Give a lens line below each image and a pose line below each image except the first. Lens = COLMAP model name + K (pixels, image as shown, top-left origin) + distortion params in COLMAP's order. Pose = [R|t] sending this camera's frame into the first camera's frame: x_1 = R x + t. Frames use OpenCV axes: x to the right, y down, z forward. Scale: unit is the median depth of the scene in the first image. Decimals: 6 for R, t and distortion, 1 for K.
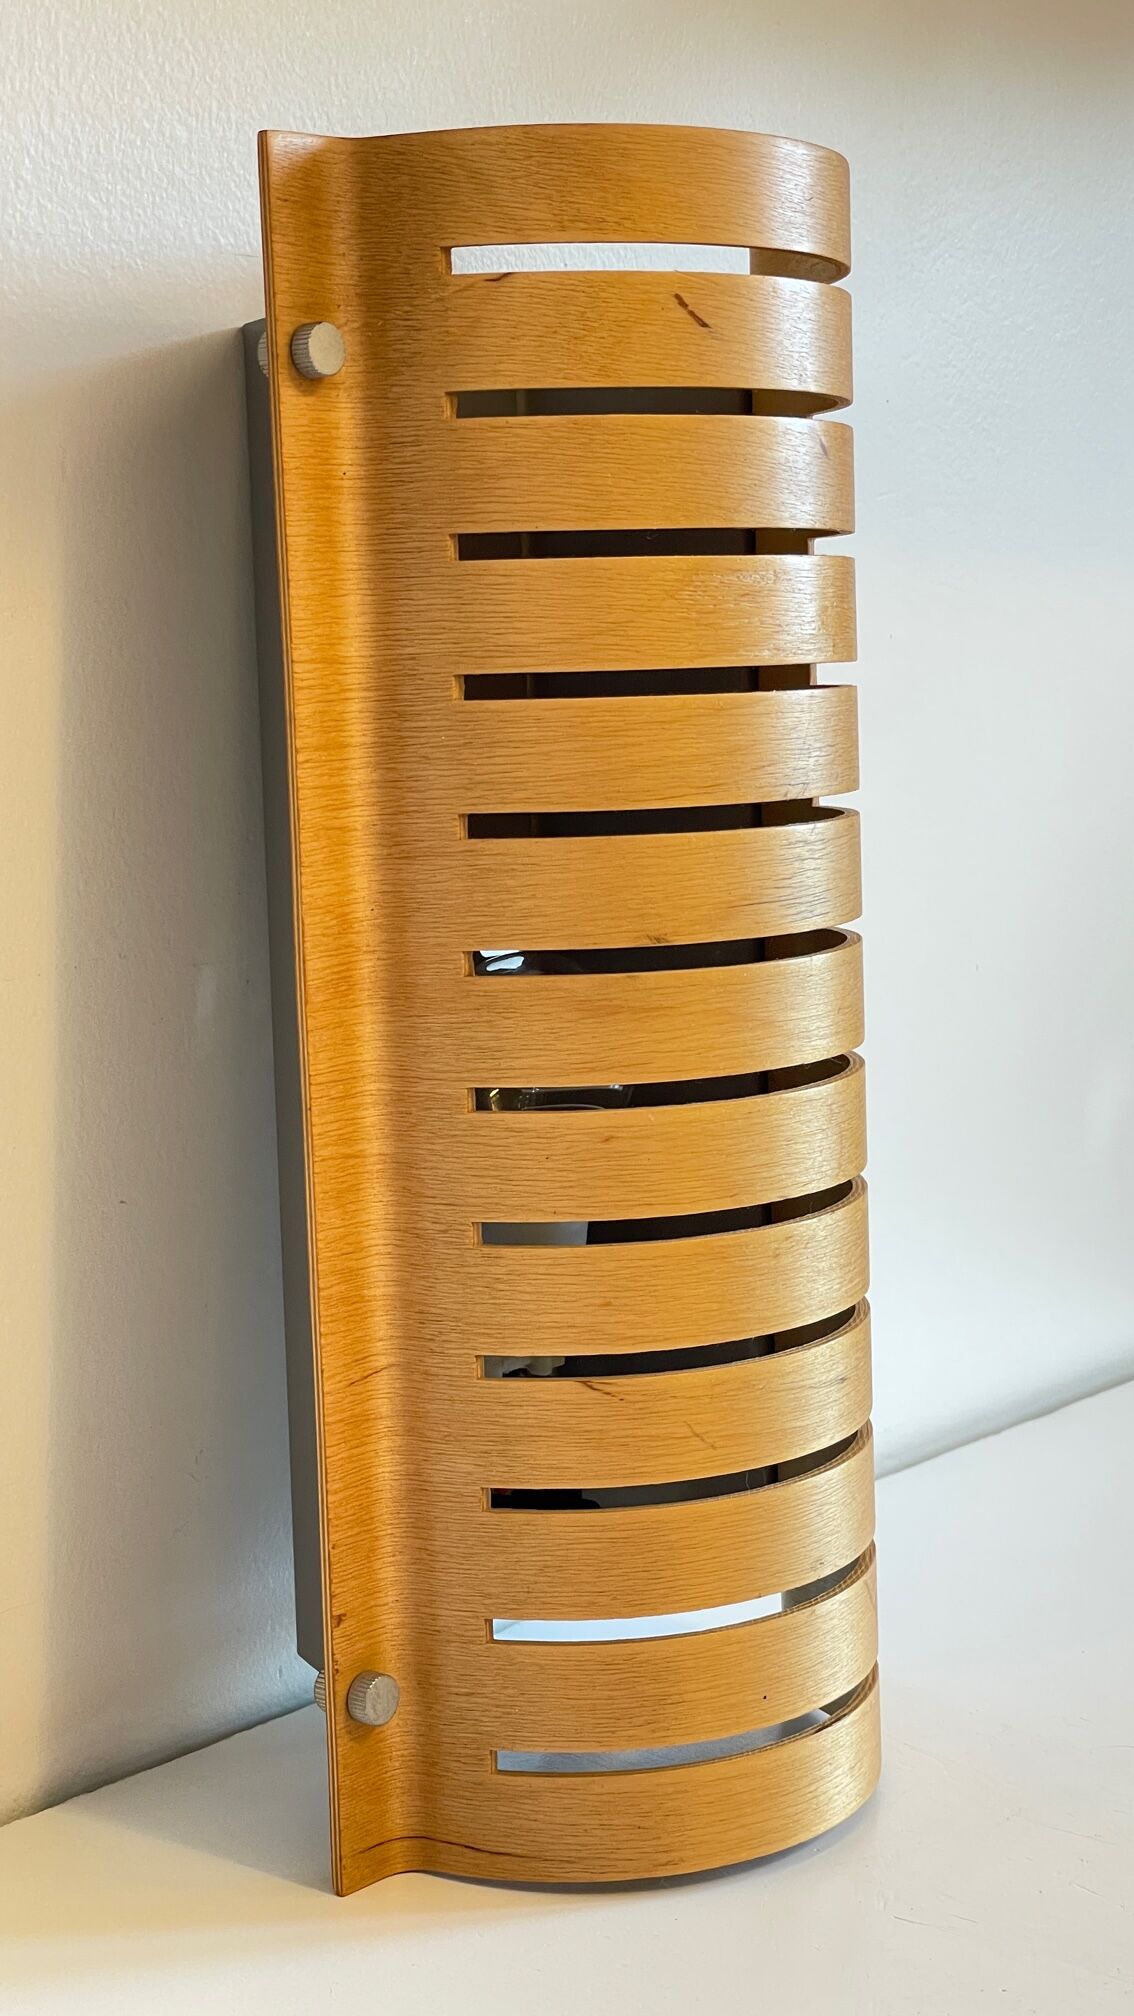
lens RADIAL K [[3126.7, 0, 564.5], [0, 3126.7, 1002.9], [0, 0, 1]] dist [0.089662, 0.000000]
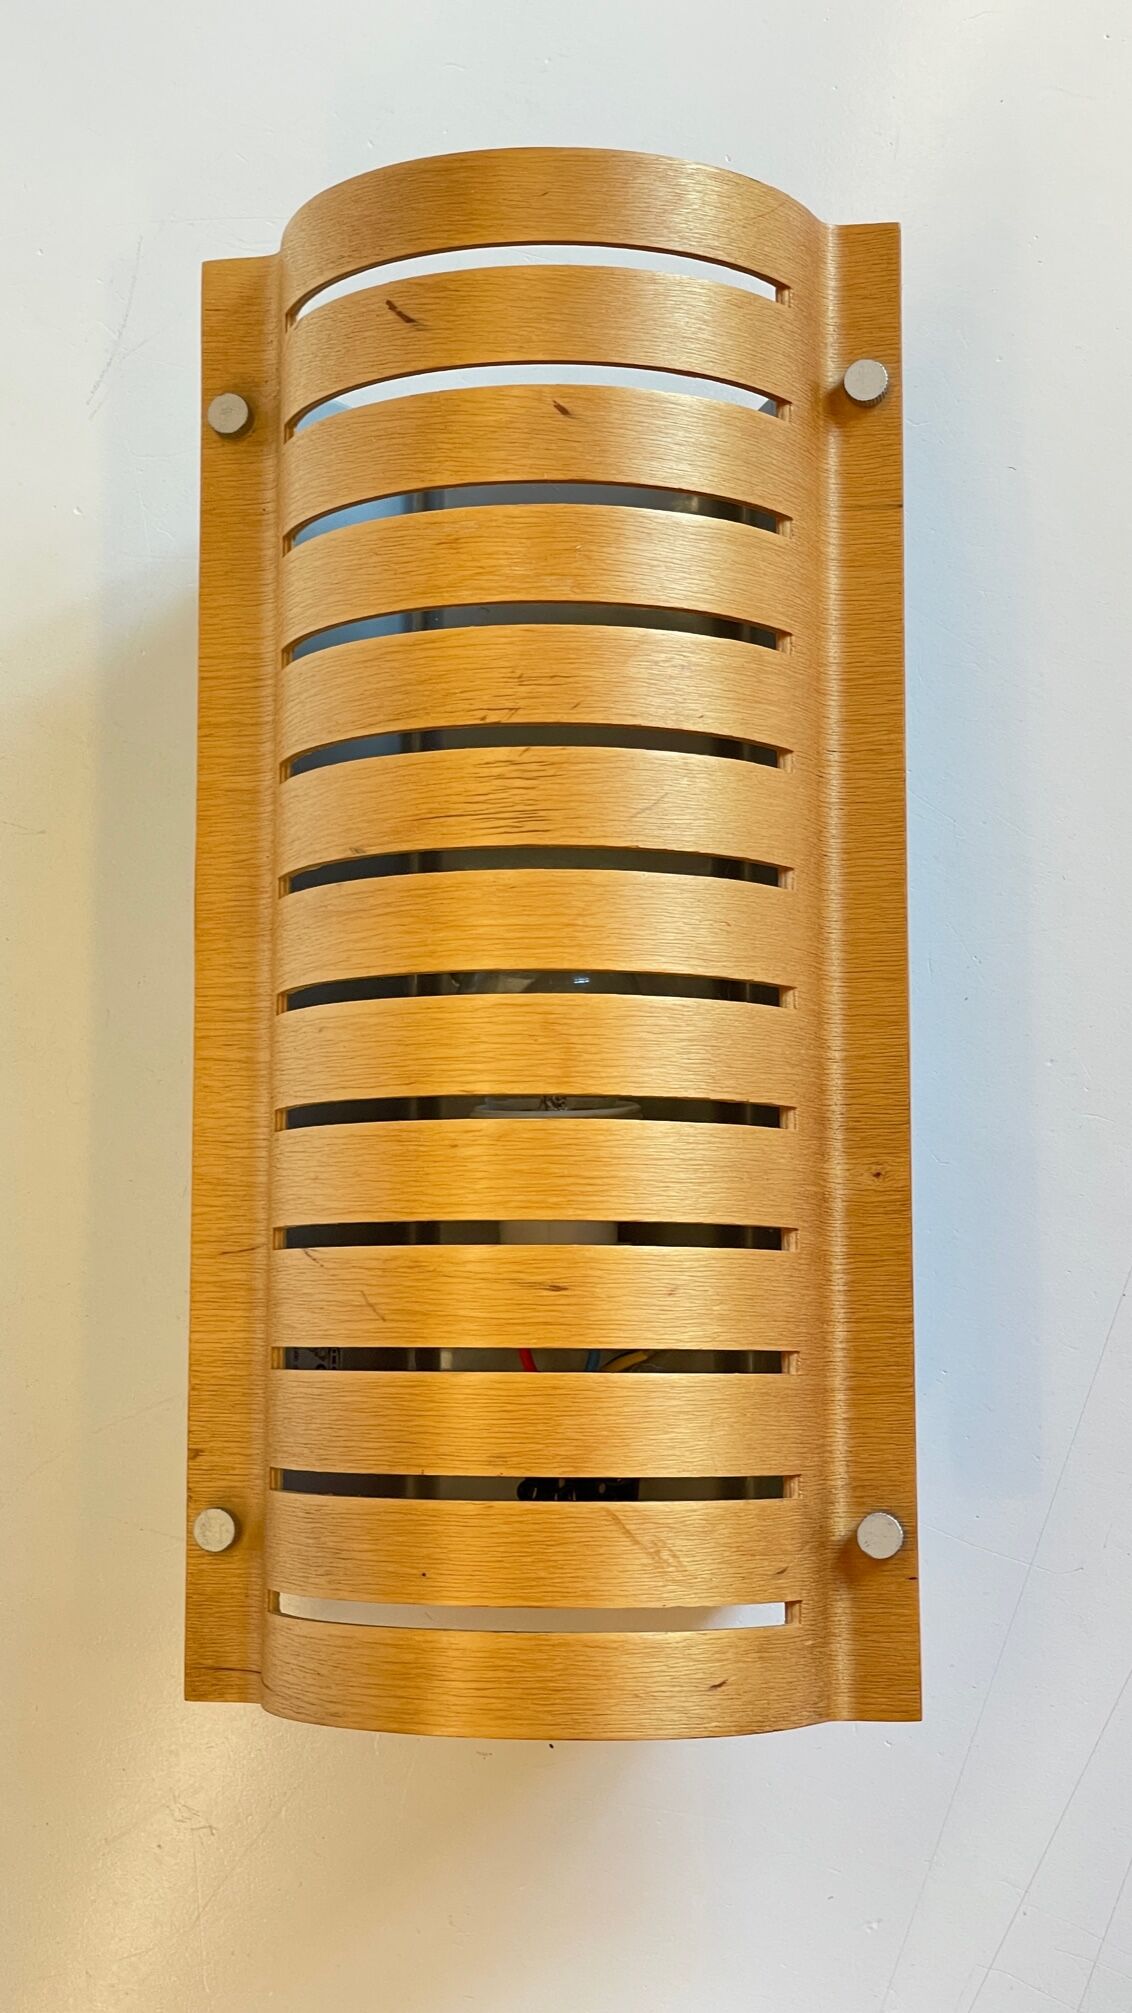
lens RADIAL K [[3122.1, 0, 545.1], [0, 3122.1, 1001.5], [0, 0, 1]] dist [0.089662, 0.000000]
pose [[0.503027, -0.072298, -0.861241, 1.028868], [-0.118574, 0.981299, -0.151632, 0.195519], [0.856098, 0.178396, 0.485047, 0.521225]]
